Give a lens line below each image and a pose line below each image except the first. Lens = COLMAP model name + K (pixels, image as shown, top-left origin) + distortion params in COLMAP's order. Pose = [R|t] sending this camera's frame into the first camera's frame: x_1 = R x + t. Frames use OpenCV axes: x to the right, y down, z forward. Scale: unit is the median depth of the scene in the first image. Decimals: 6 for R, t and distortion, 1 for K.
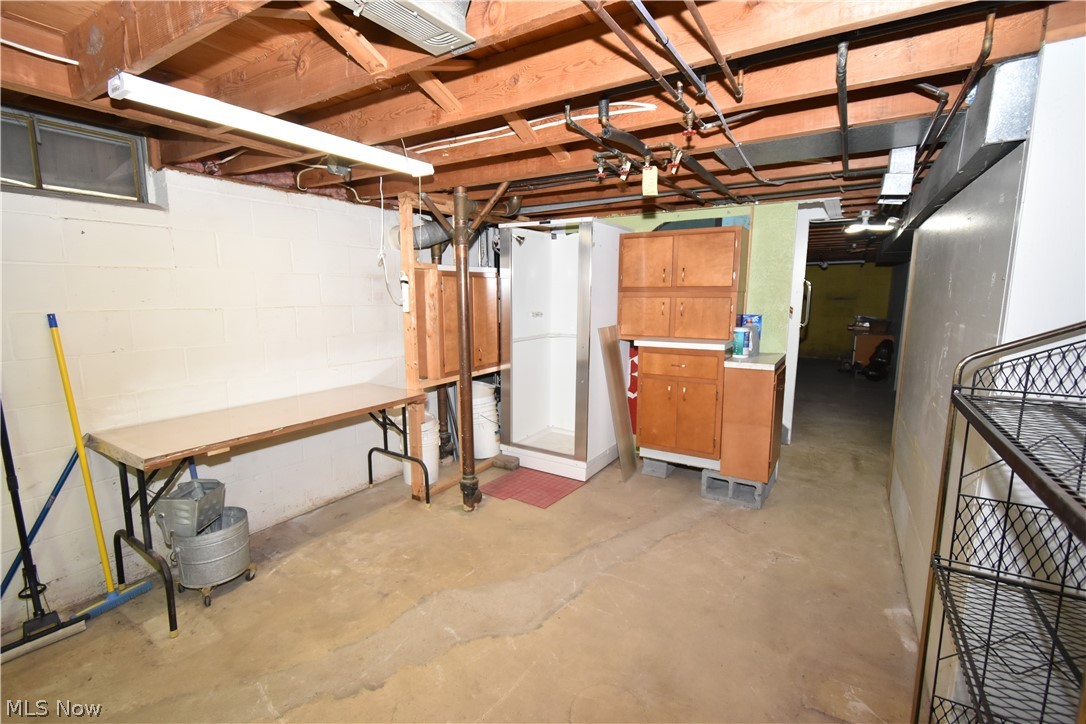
lens RADIAL K [[491.0, 0, 541.7], [0, 491.0, 366.9], [0, 0, 1]] dist [0.004573, 0.000614]
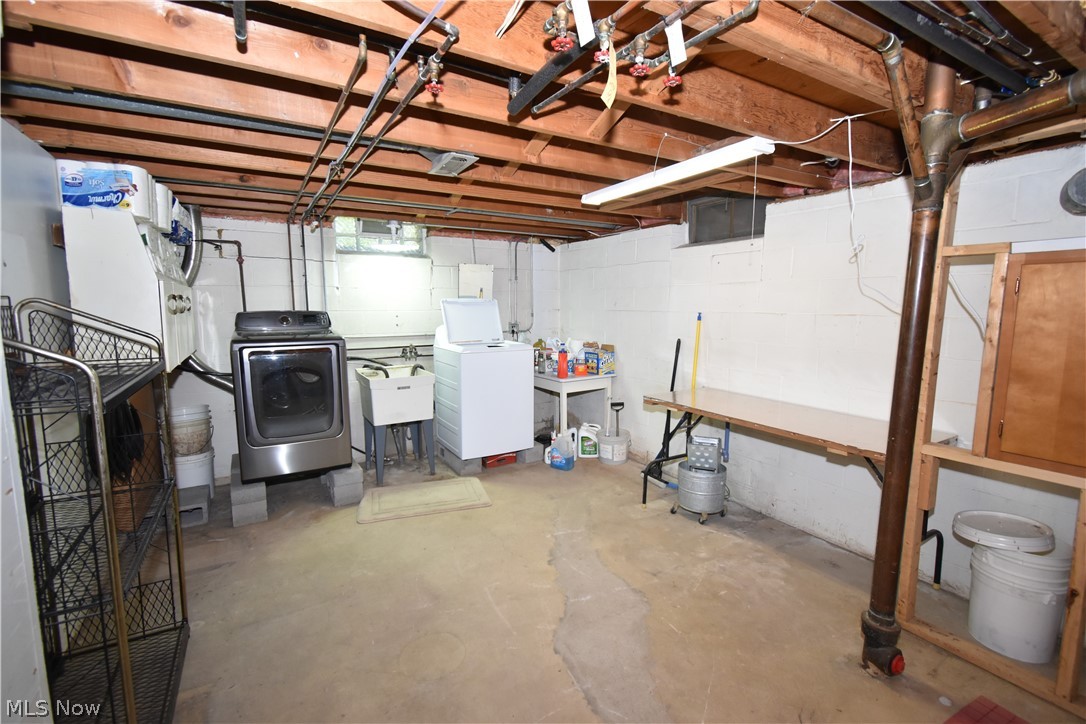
lens RADIAL K [[491.0, 0, 541.7], [0, 491.0, 366.9], [0, 0, 1]] dist [0.004573, 0.000614]
pose [[-0.475388, 0.108307, -0.873084, 0.640799], [-0.132979, 0.972146, 0.193001, -0.146799], [0.869668, 0.207852, -0.447744, 1.069820]]
